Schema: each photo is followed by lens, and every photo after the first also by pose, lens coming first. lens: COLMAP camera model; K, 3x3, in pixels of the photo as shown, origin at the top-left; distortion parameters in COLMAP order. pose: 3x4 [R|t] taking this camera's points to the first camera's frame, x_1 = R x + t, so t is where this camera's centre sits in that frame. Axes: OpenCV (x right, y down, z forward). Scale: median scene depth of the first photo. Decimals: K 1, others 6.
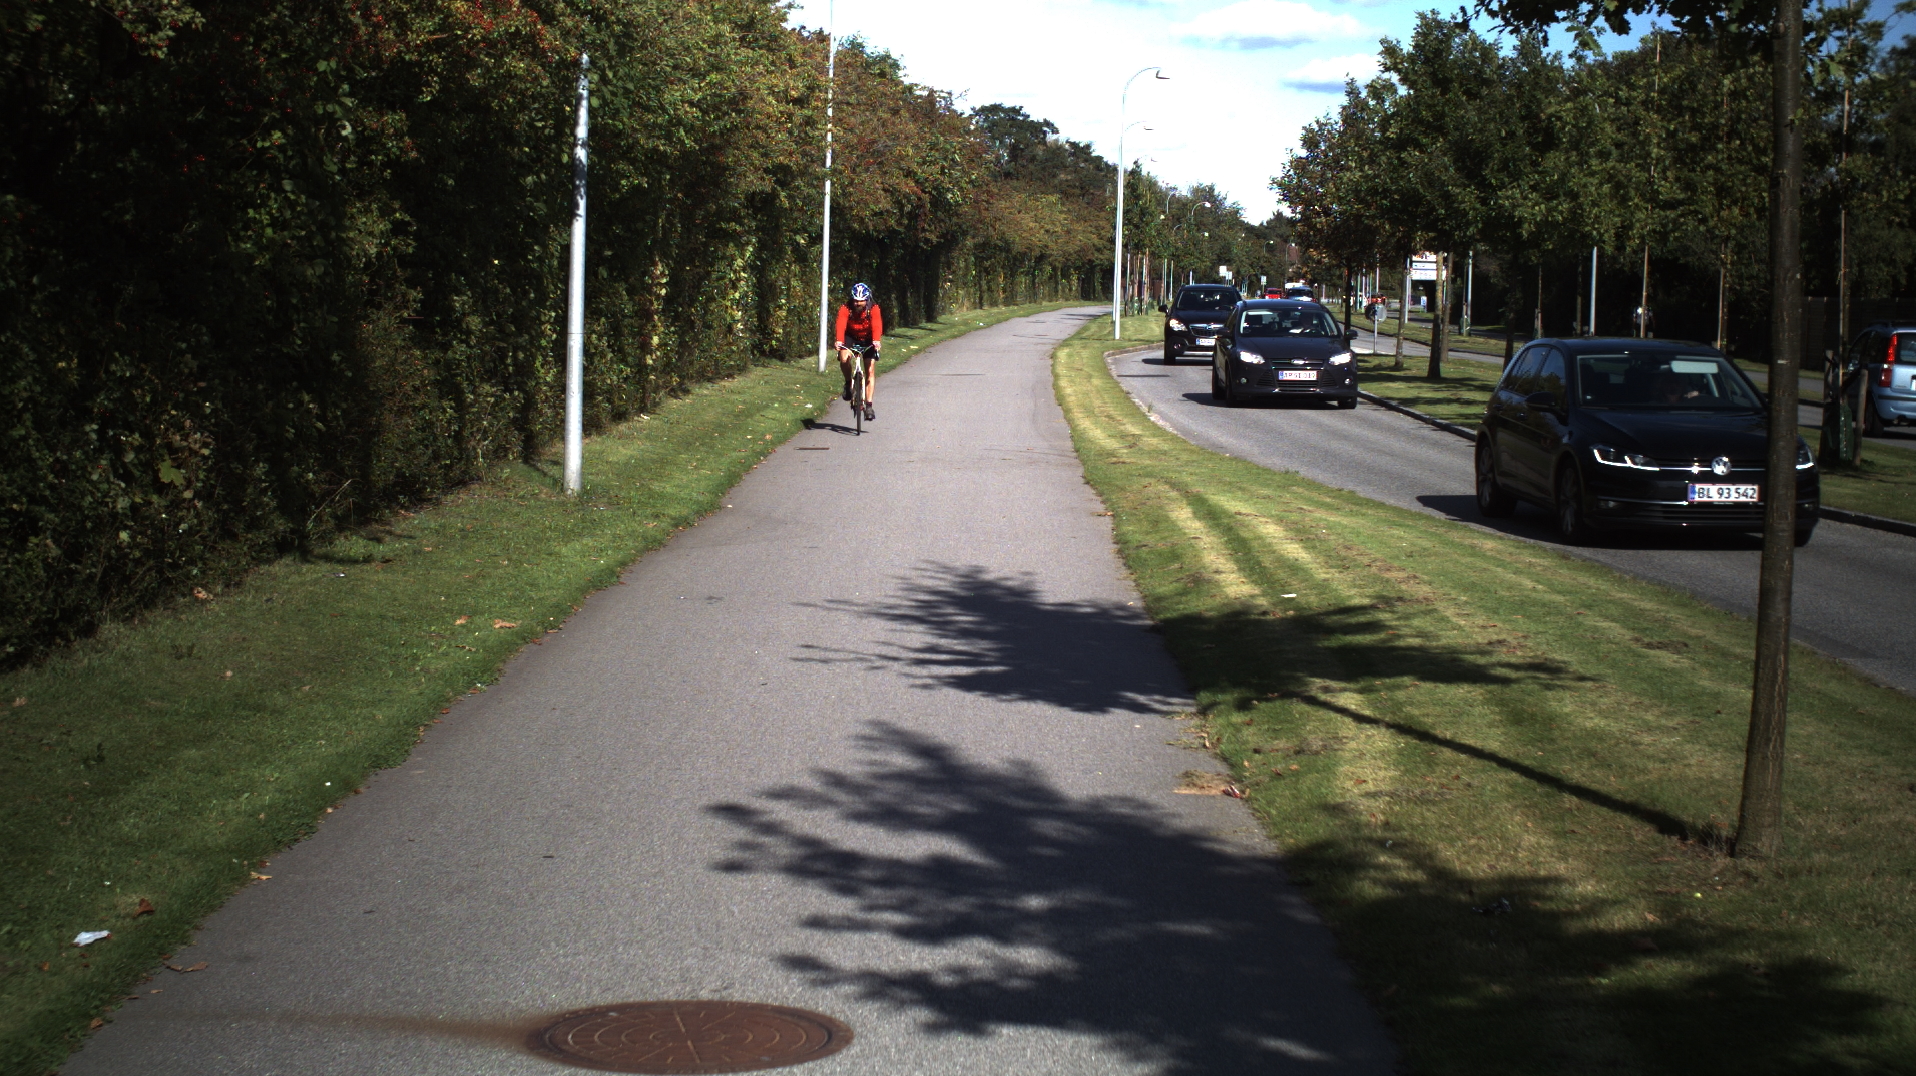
lens RADIAL K [[3303.4, 0, 958.0], [0, 3303.4, 538.0], [0, 0, 1]] dist [-0.217543, 0.181815]
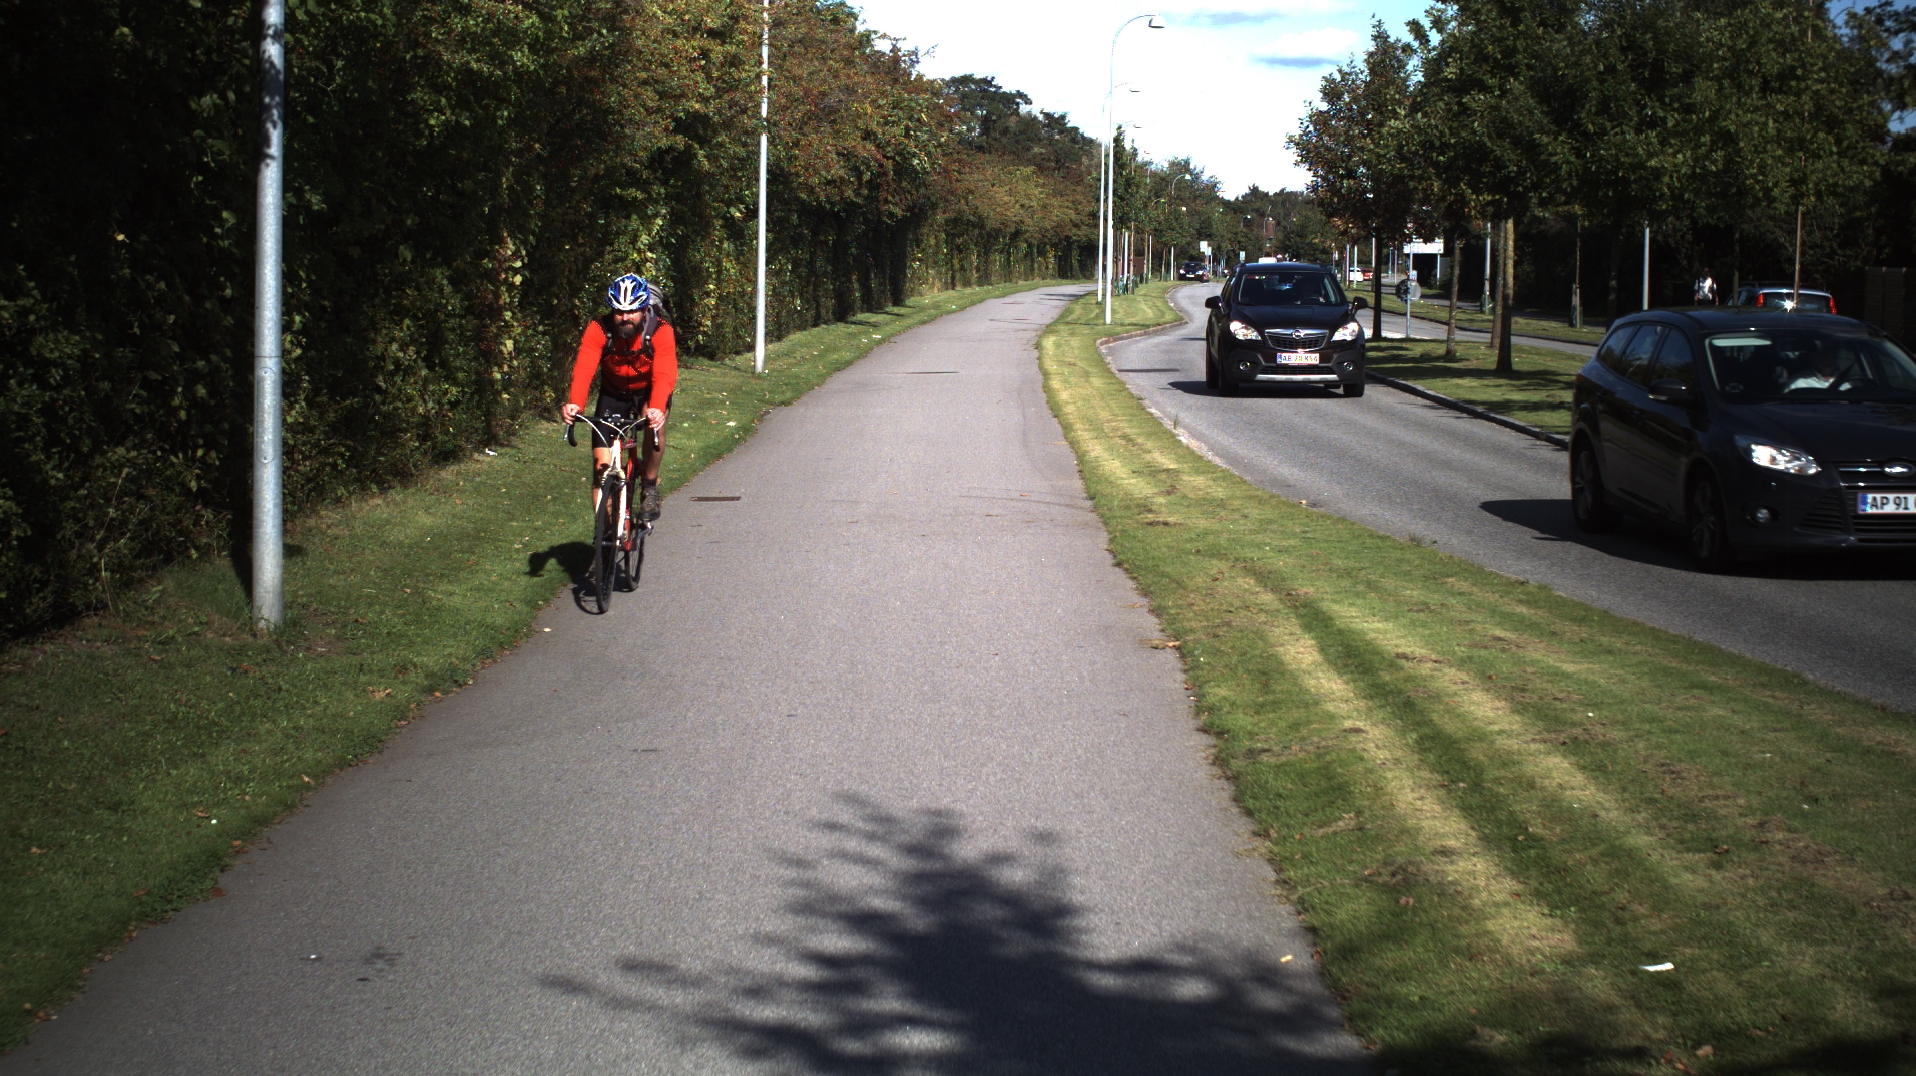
lens RADIAL K [[3303.4, 0, 958.0], [0, 3303.4, 538.0], [0, 0, 1]] dist [-0.217543, 0.181815]
pose [[0.999897, -0.012290, 0.007463, 0.001102], [0.012242, 0.999904, 0.006420, -0.011812], [-0.007542, -0.006328, 0.999952, 0.152985]]
